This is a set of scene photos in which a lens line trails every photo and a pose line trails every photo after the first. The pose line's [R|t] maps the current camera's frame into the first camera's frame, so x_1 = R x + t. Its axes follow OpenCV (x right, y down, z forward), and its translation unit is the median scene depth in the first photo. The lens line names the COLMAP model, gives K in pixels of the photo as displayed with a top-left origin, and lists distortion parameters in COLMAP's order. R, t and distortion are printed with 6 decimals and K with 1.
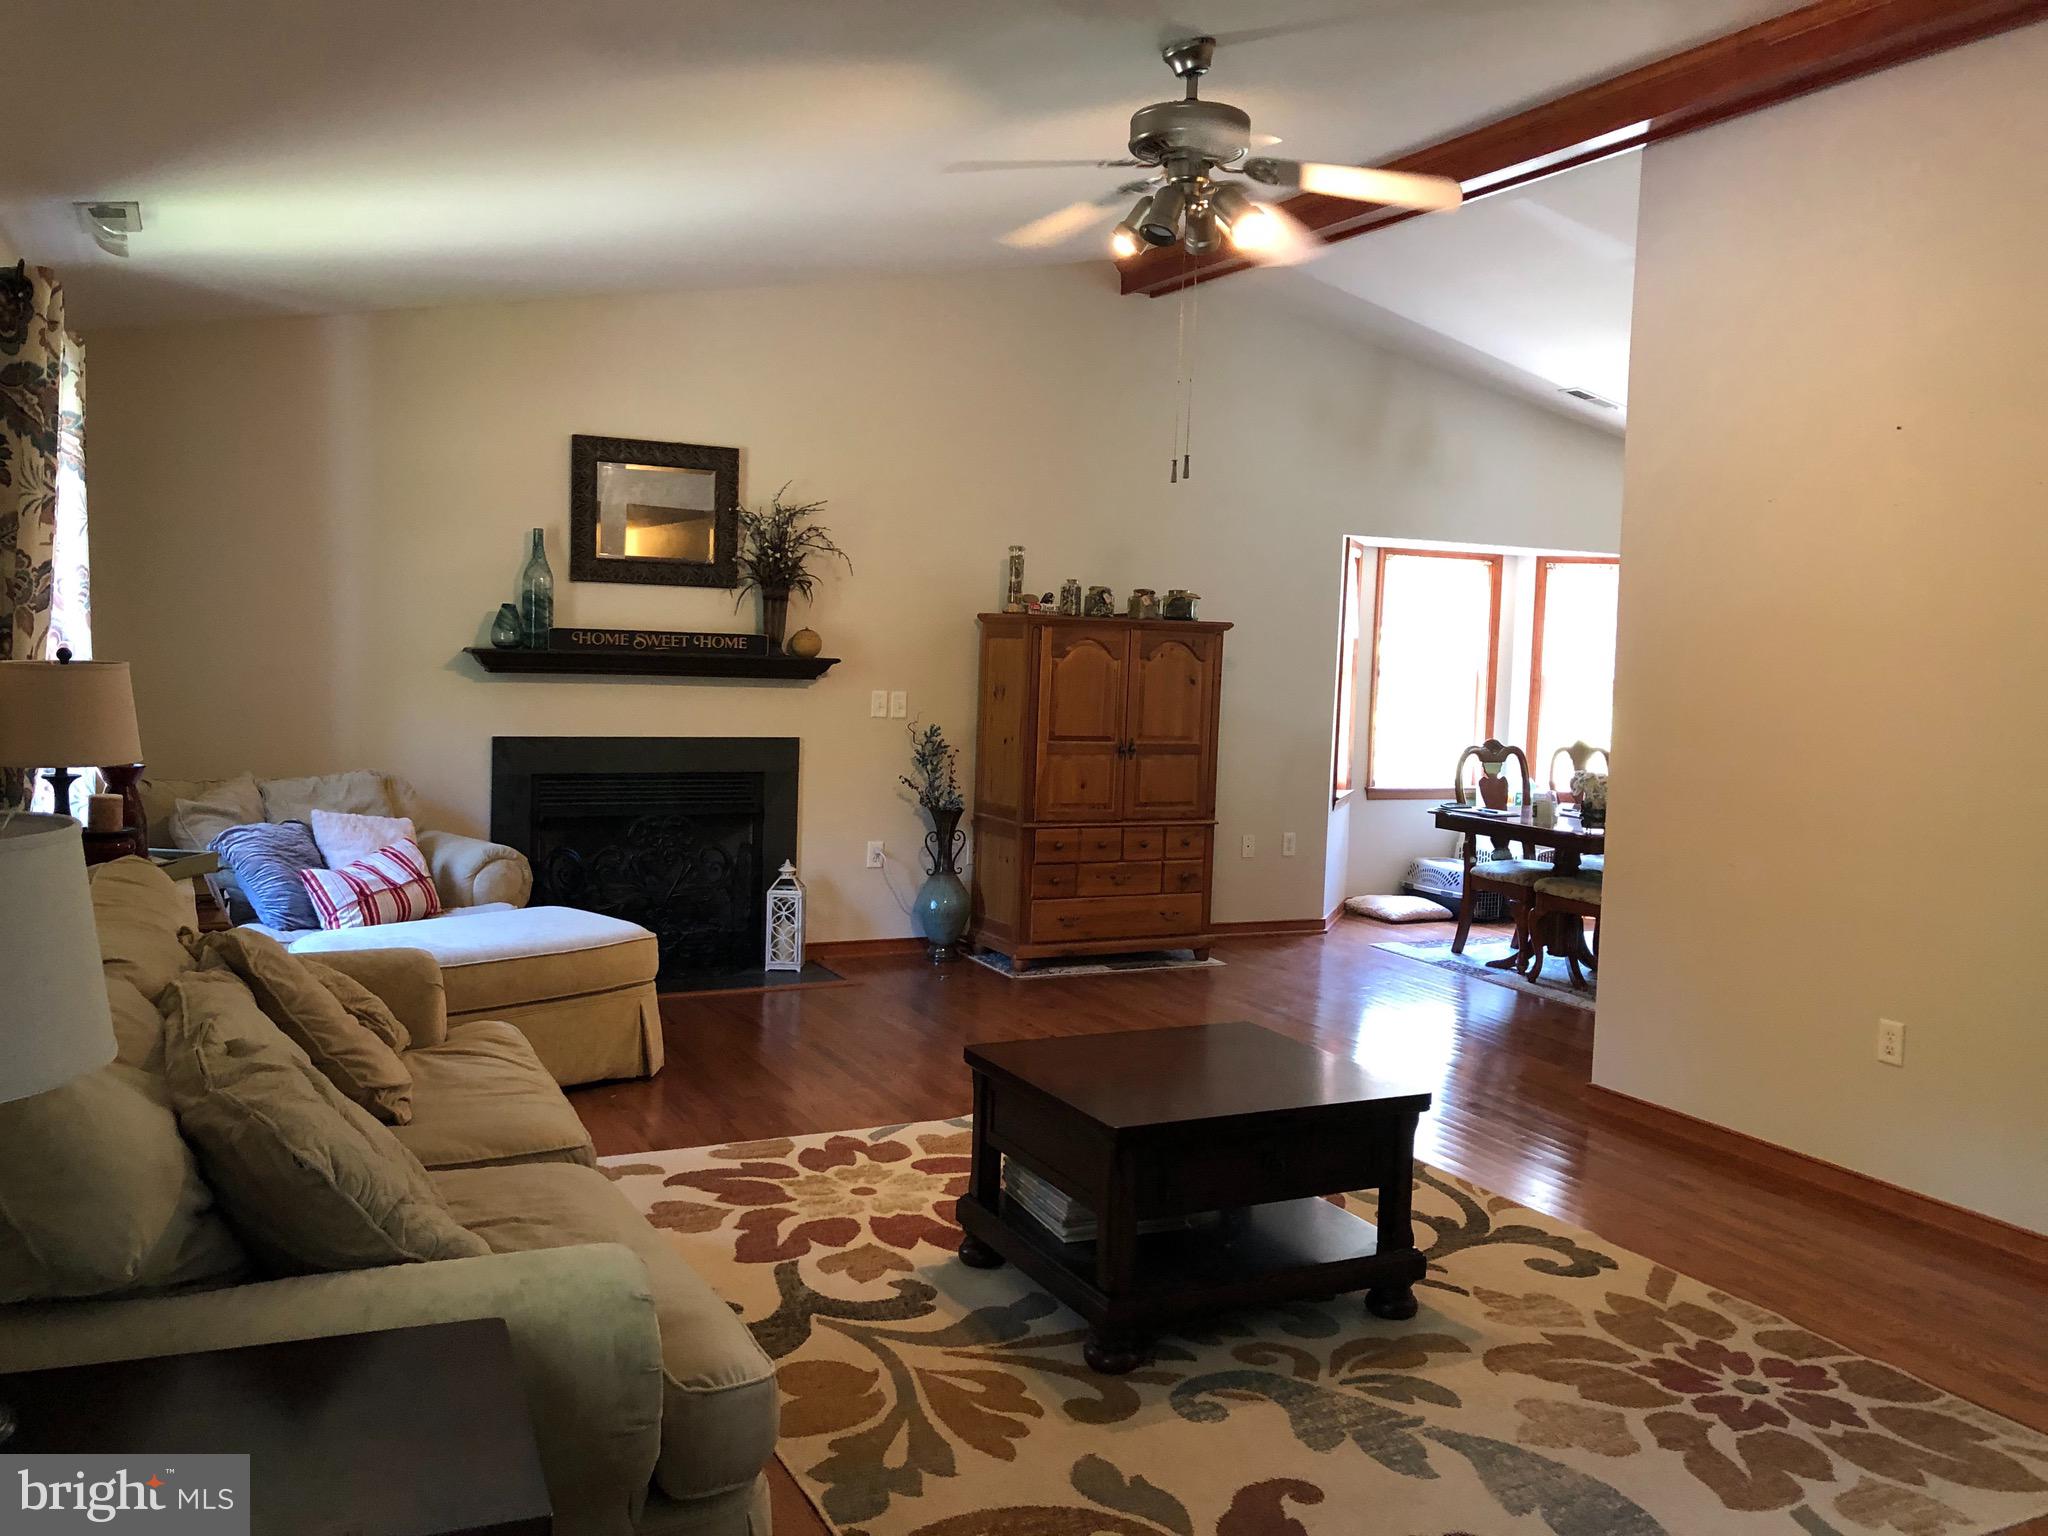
lens RADIAL K [[1682.7, 0, 1023.0], [0, 1682.7, 766.2], [0, 0, 1]] dist [0.040062, -0.016734]
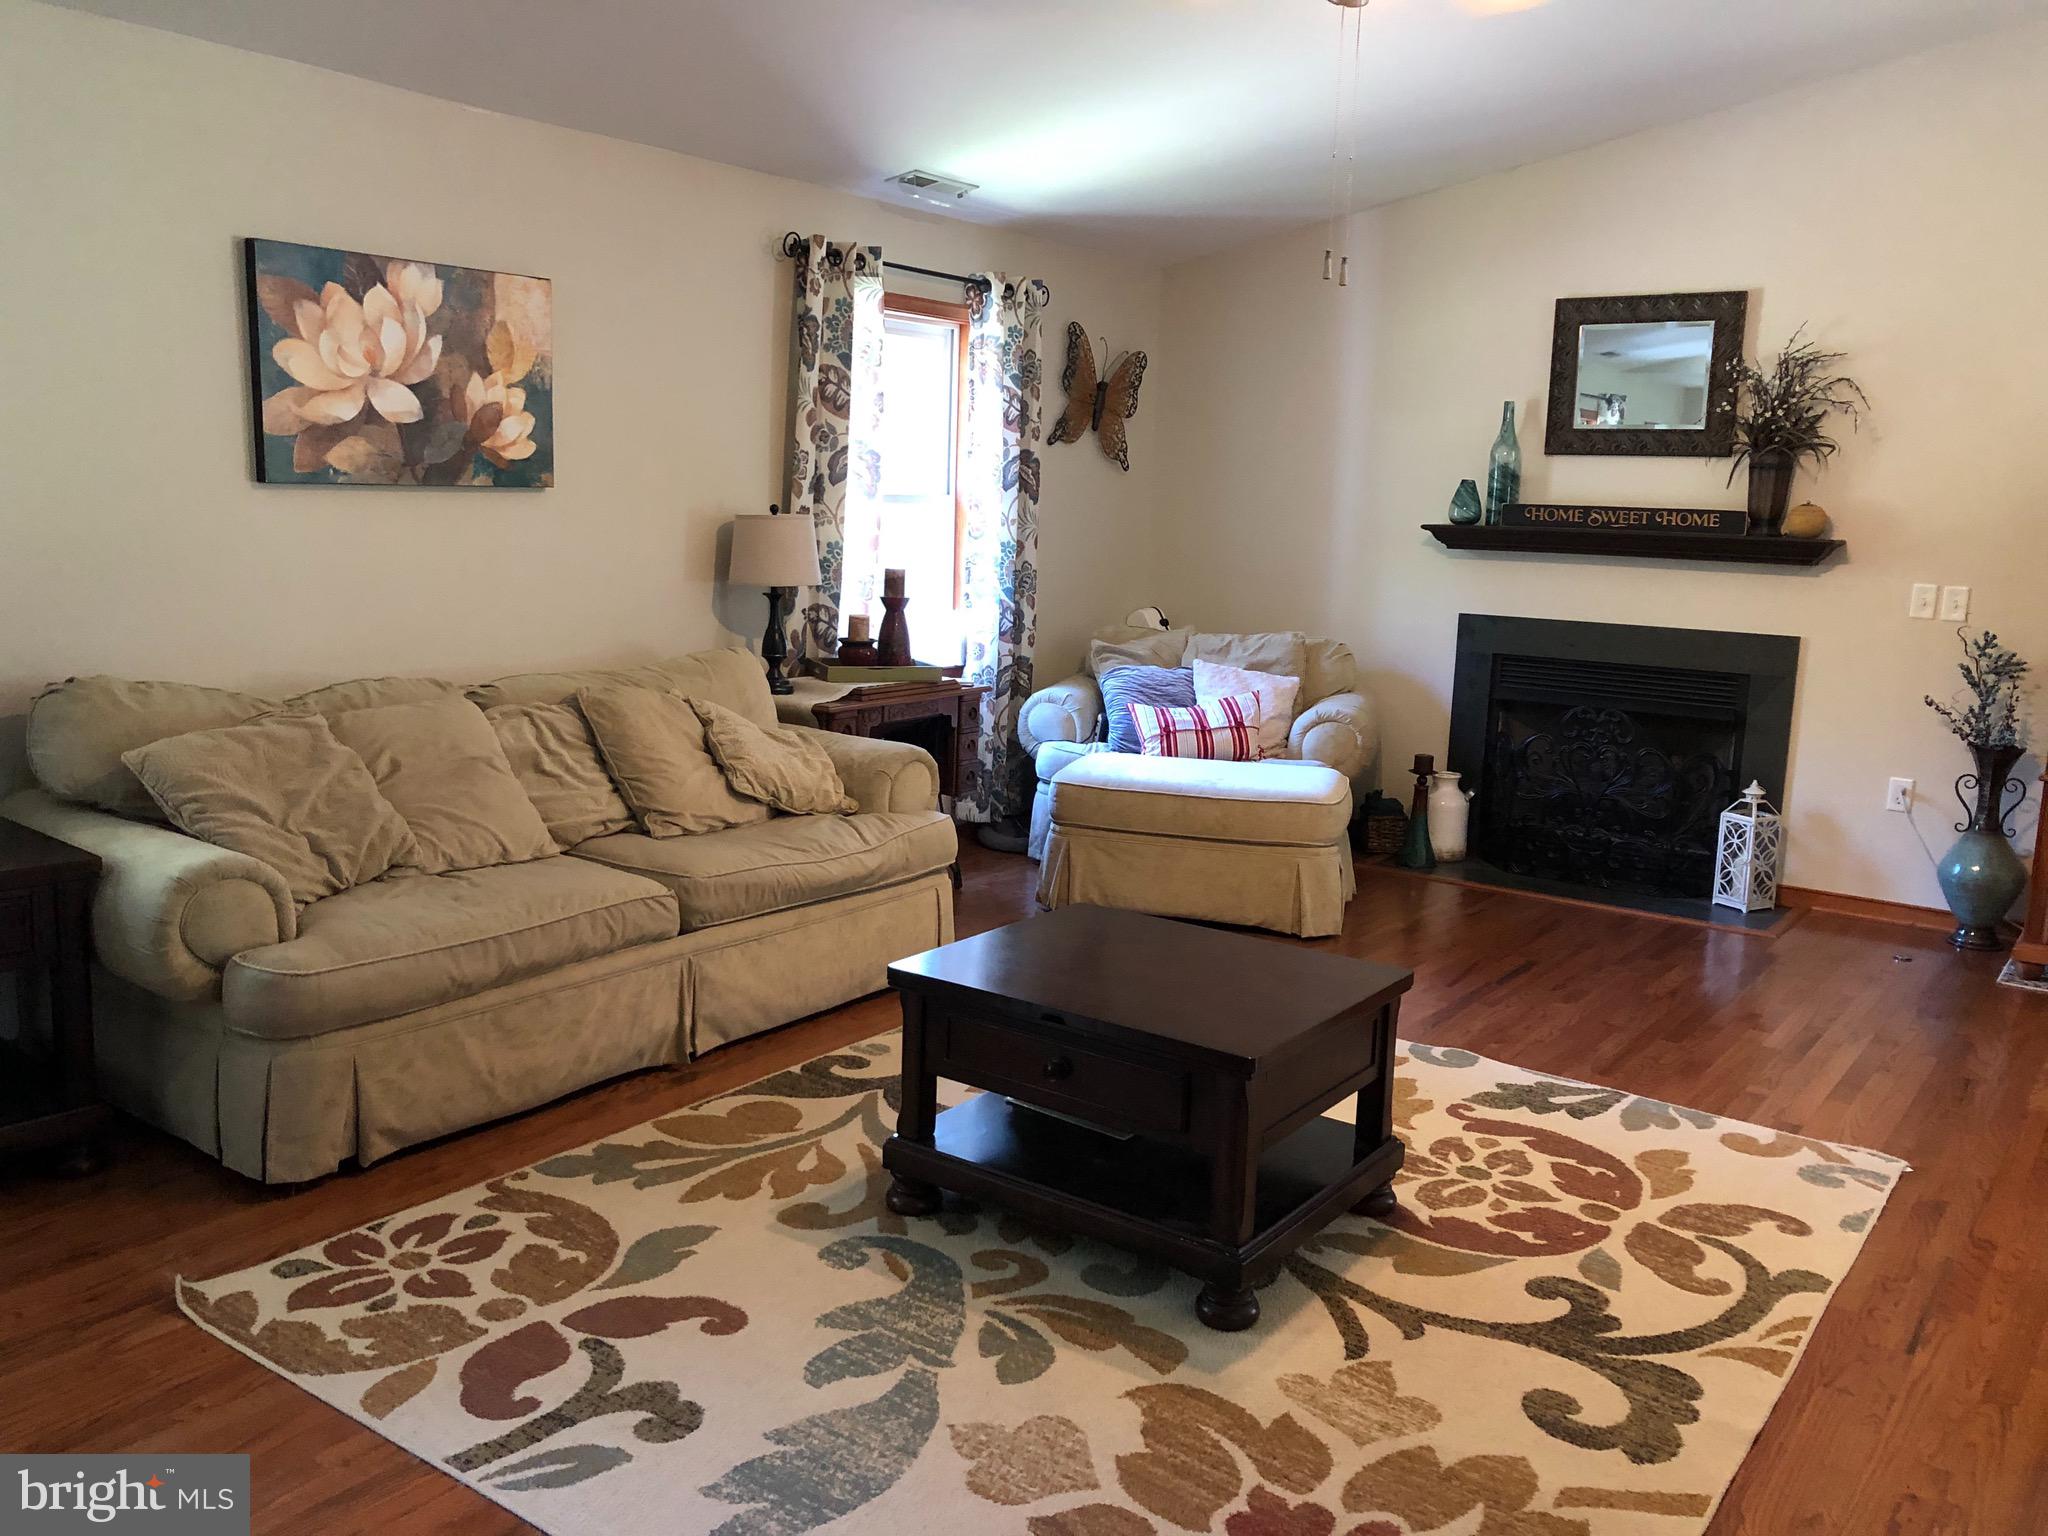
lens RADIAL K [[1682.7, 0, 1025.4], [0, 1682.7, 766.3], [0, 0, 1]] dist [0.040062, -0.016734]
pose [[0.460058, 0.125489, -0.878976, 0.580220], [-0.086751, 0.991578, 0.096159, -0.001576], [0.883641, 0.032014, 0.467070, 0.372306]]
